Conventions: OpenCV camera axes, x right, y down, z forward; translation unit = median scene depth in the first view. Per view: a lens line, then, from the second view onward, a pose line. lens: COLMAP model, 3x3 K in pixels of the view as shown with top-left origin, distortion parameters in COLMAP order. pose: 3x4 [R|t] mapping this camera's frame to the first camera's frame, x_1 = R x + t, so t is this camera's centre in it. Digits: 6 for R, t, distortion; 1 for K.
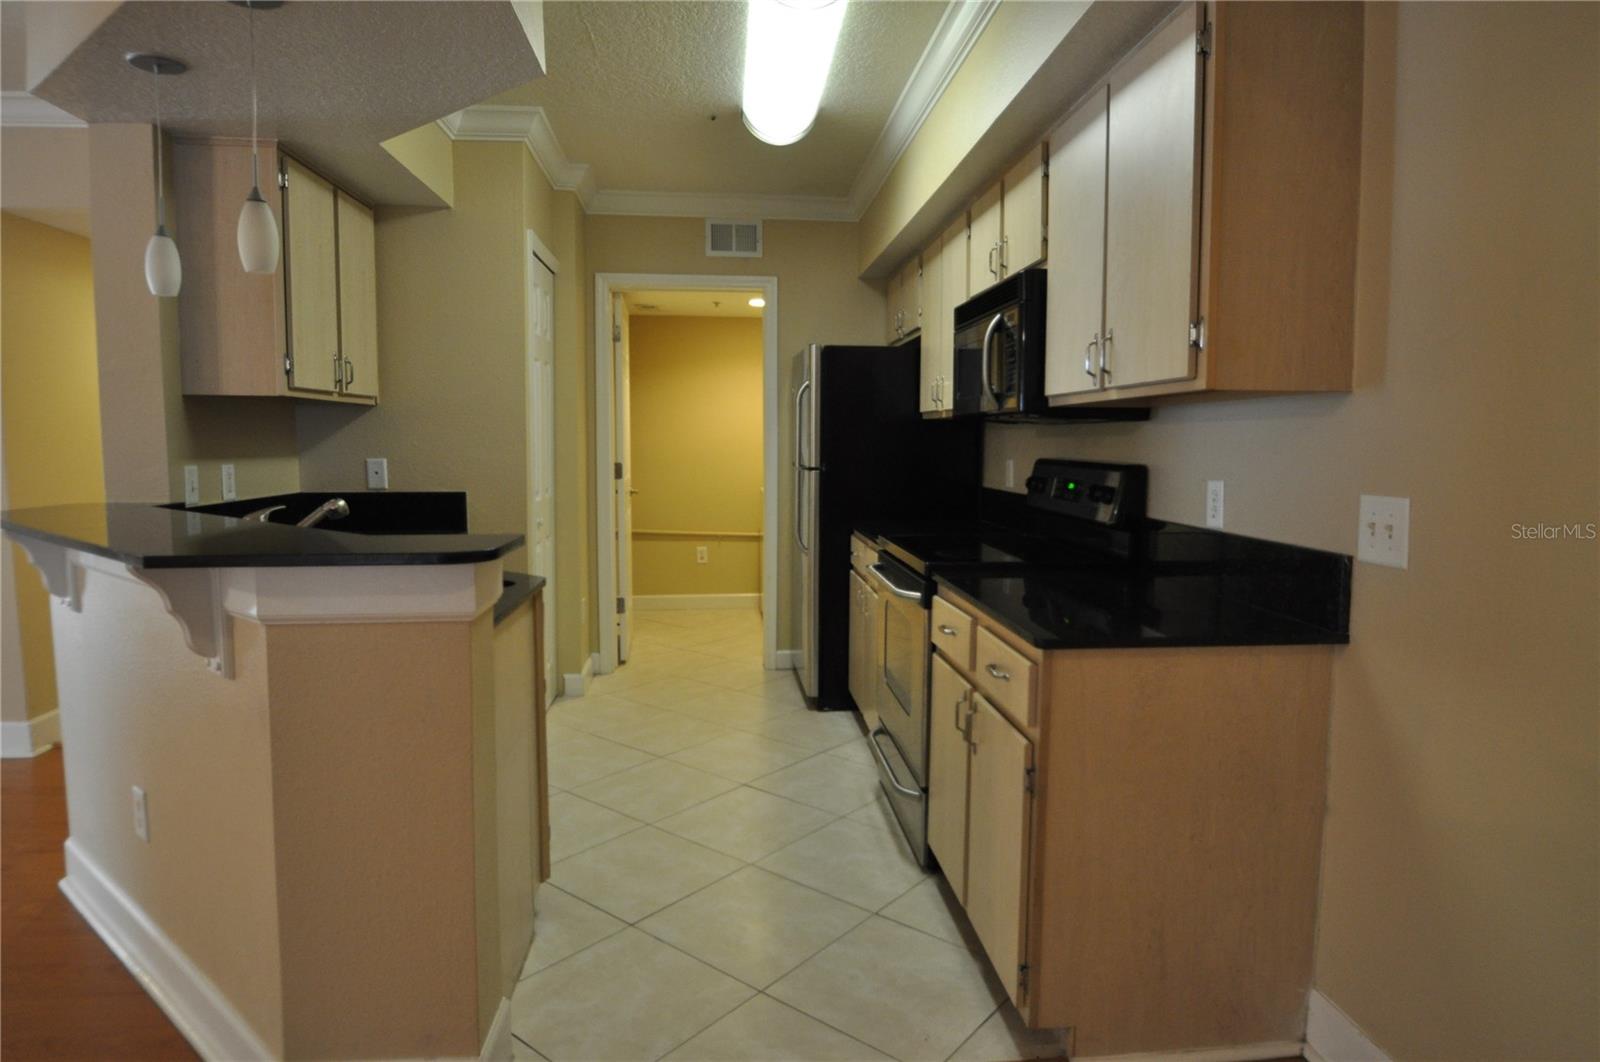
lens RADIAL K [[945.9, 0, 795.2], [0, 945.9, 517.5], [0, 0, 1]] dist [-0.004241, -0.002530]
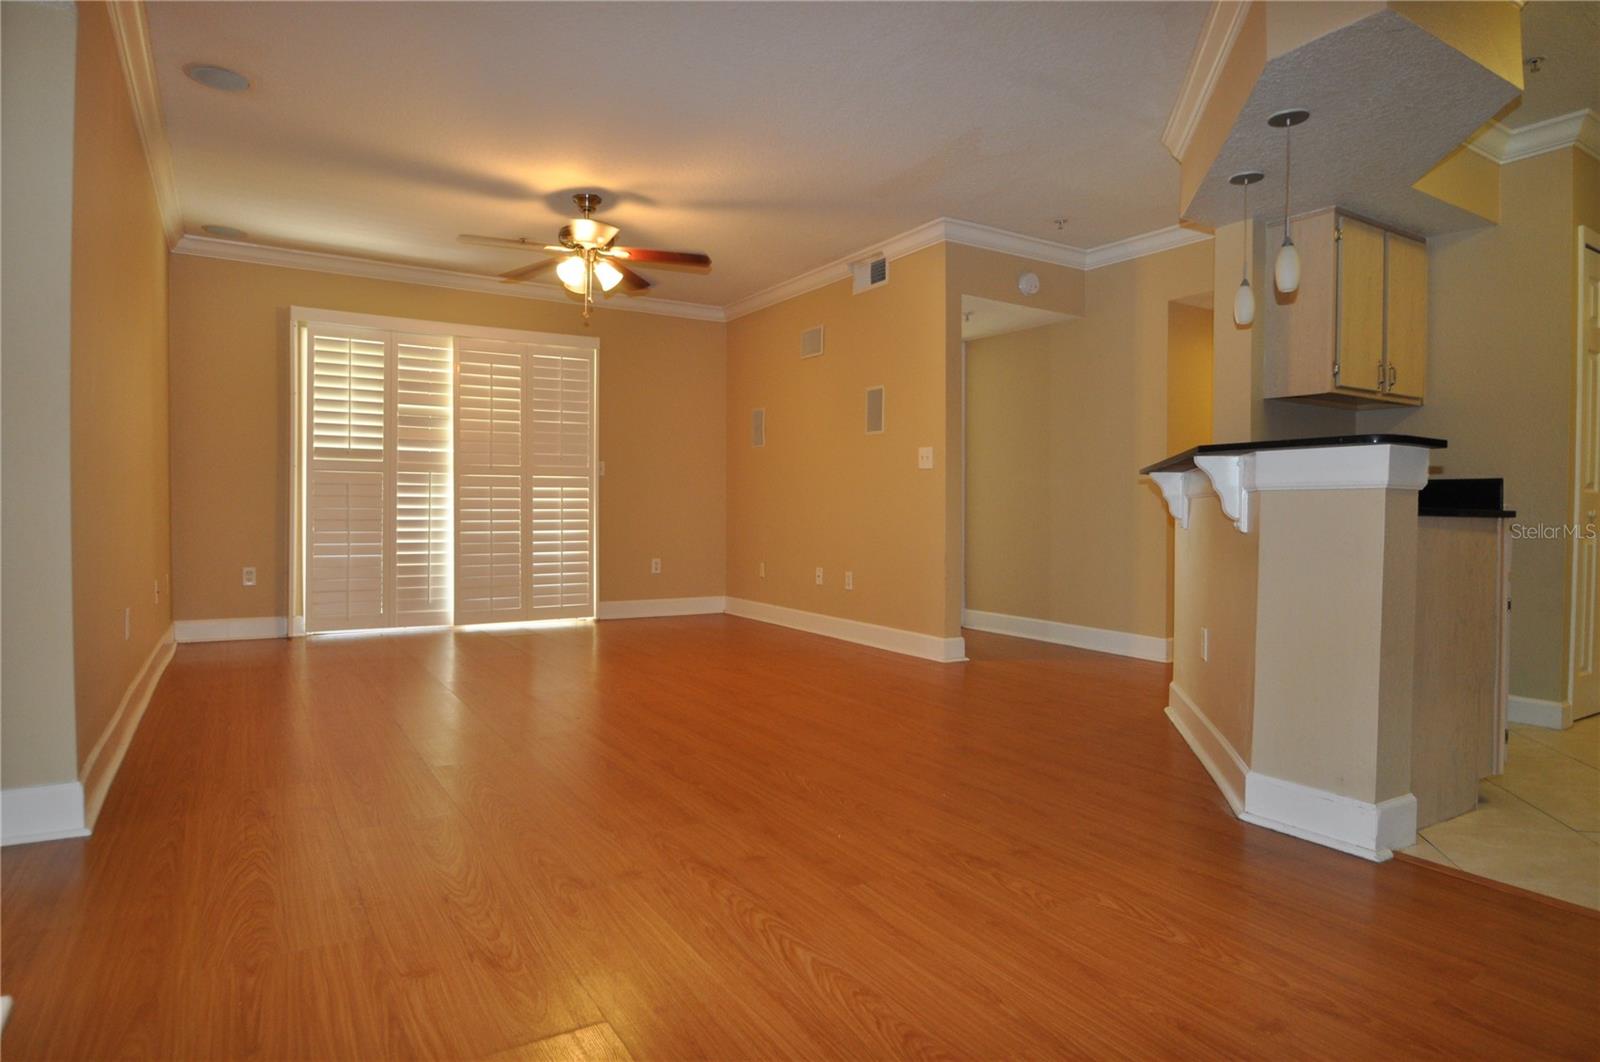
lens RADIAL K [[945.9, 0, 795.2], [0, 945.9, 517.5], [0, 0, 1]] dist [-0.004241, -0.002530]
pose [[0.464862, 0.008613, -0.885341, 0.303834], [-0.084658, 0.995803, -0.034763, 0.164175], [0.881326, 0.091111, 0.463640, -0.285389]]
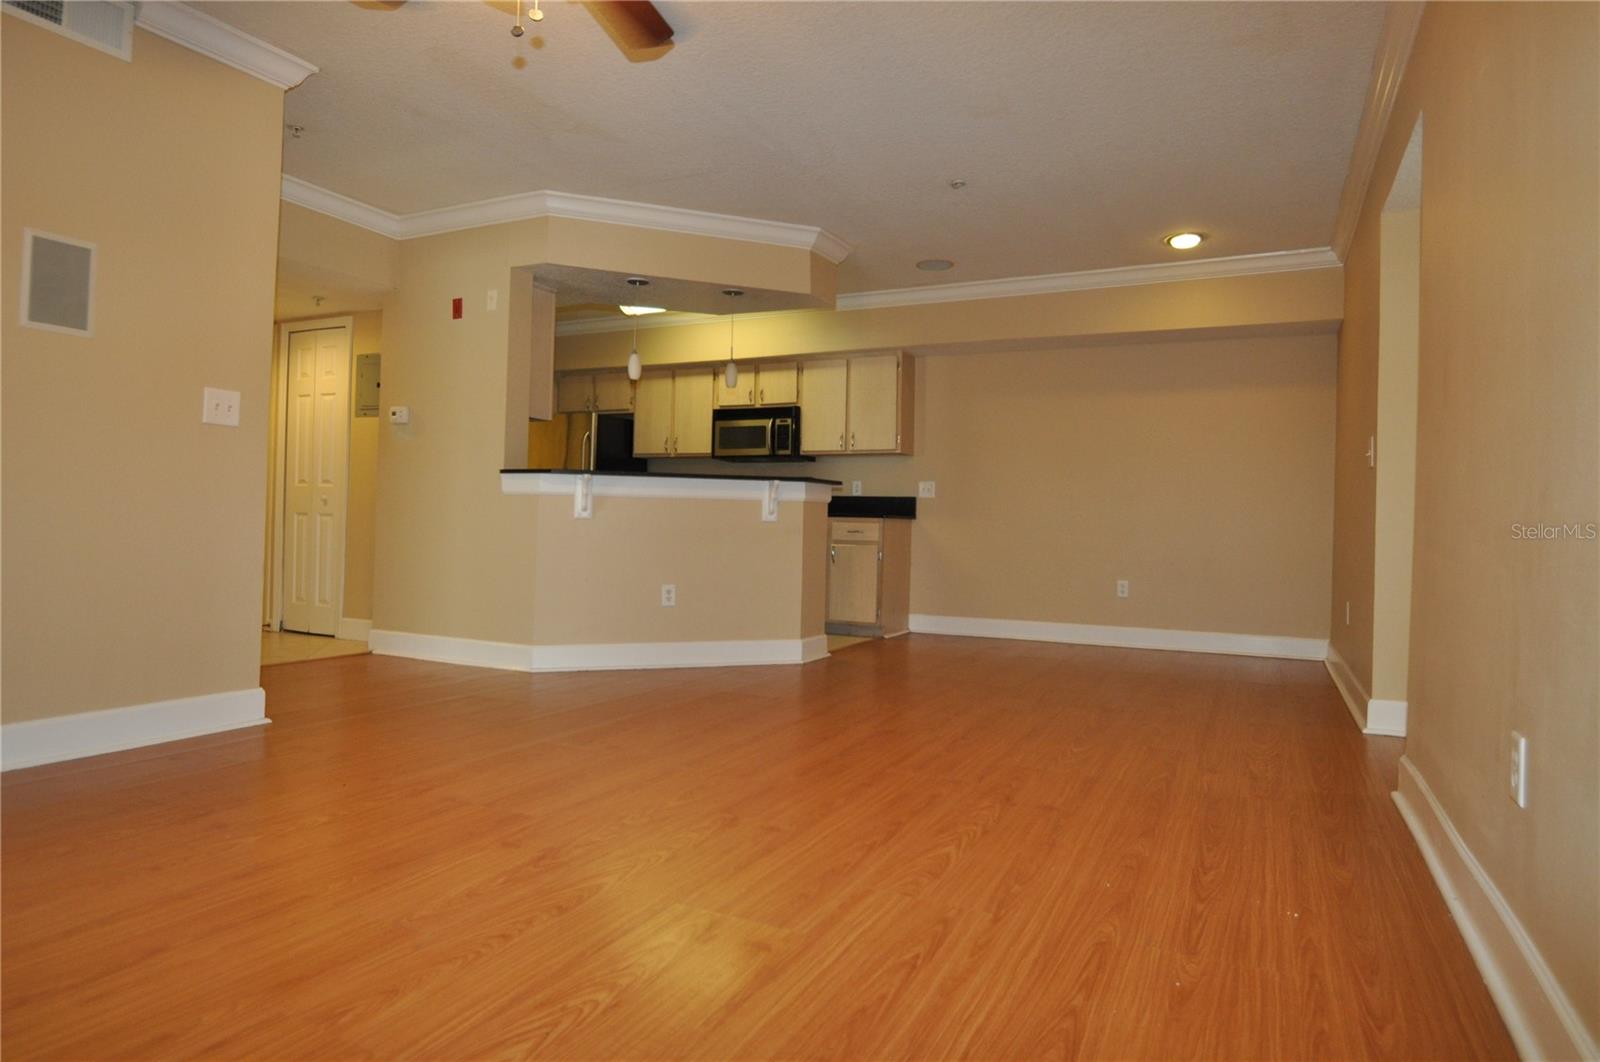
lens RADIAL K [[968.2, 0, 753.1], [0, 968.2, 554.7], [0, 0, 1]] dist [-0.001815, -0.000695]
pose [[0.543979, -0.018633, 0.838892, -2.093791], [0.047126, 0.998854, -0.008373, 0.185474], [-0.837774, 0.044088, 0.544234, -0.408620]]
